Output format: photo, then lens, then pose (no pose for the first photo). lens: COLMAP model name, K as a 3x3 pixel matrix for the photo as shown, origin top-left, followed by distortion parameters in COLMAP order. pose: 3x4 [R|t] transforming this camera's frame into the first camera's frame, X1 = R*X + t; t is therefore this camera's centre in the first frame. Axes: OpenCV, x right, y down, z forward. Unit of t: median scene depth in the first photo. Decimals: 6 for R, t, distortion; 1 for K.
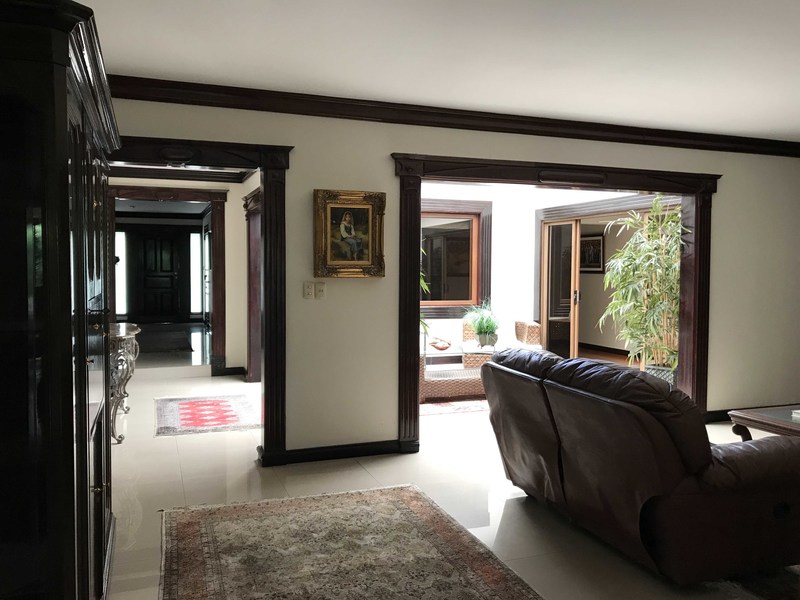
lens RADIAL K [[667.9, 0, 397.0], [0, 667.9, 299.3], [0, 0, 1]] dist [0.040832, -0.060389]
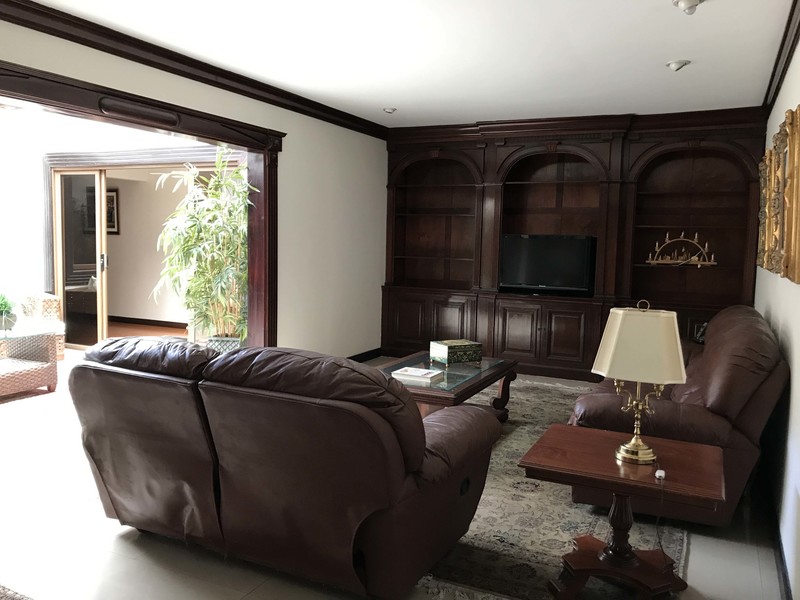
lens RADIAL K [[667.9, 0, 401.9], [0, 667.9, 299.6], [0, 0, 1]] dist [0.040832, -0.060389]
pose [[0.725152, -0.053851, 0.686479, -0.064377], [0.014636, 0.997917, 0.062822, -0.006127], [-0.688433, -0.035508, 0.724430, 0.181635]]
